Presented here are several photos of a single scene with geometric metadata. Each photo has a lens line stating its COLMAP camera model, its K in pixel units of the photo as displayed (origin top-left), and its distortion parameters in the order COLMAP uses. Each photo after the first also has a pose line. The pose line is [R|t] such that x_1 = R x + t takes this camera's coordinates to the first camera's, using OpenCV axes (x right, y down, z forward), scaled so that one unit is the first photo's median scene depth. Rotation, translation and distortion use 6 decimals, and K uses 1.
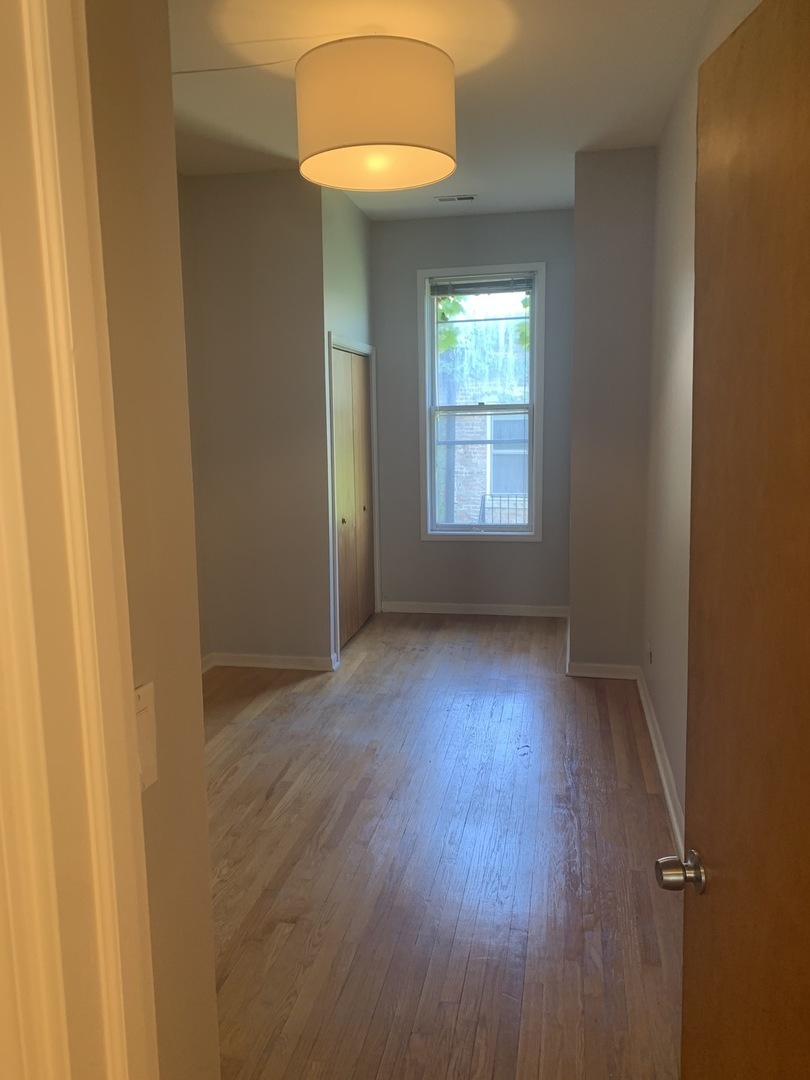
lens RADIAL K [[819.0, 0, 404.3], [0, 819.0, 541.4], [0, 0, 1]] dist [0.041112, -0.044712]
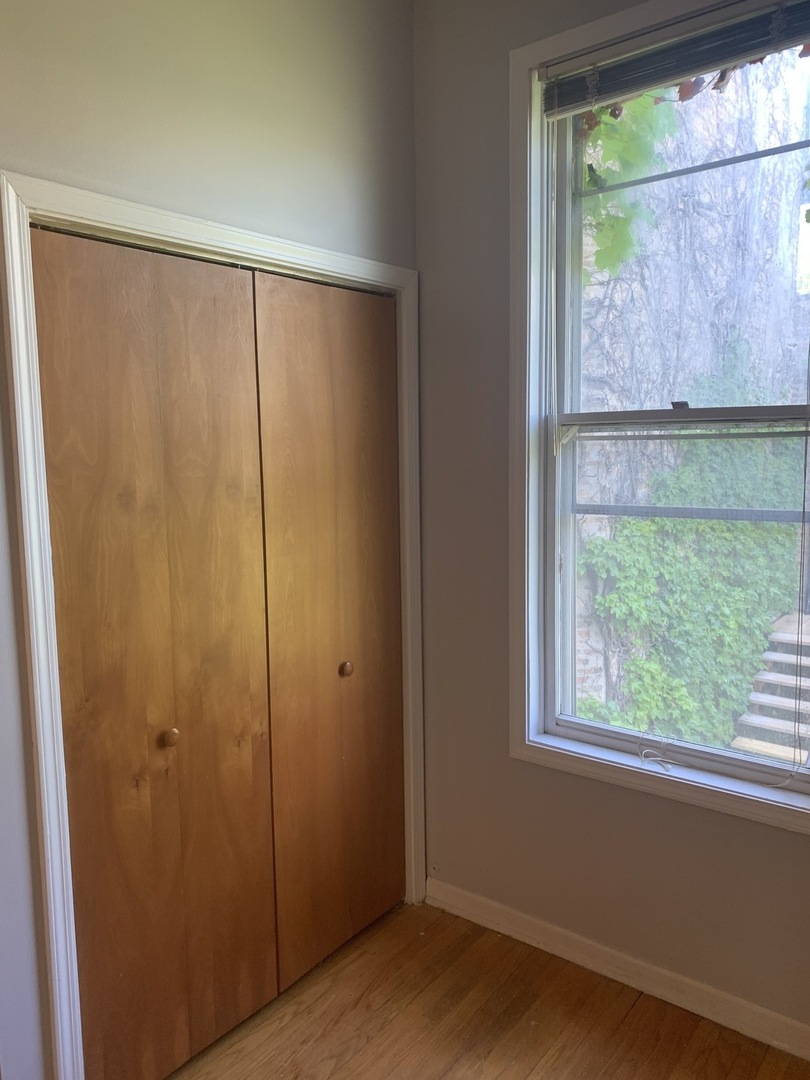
lens RADIAL K [[819.0, 0, 403.2], [0, 819.0, 534.8], [0, 0, 1]] dist [0.041112, -0.044712]
pose [[0.887583, 0.056353, -0.457189, 0.152553], [-0.071503, 0.997314, -0.015887, -0.099105], [0.455065, 0.046791, 0.889228, 0.638392]]
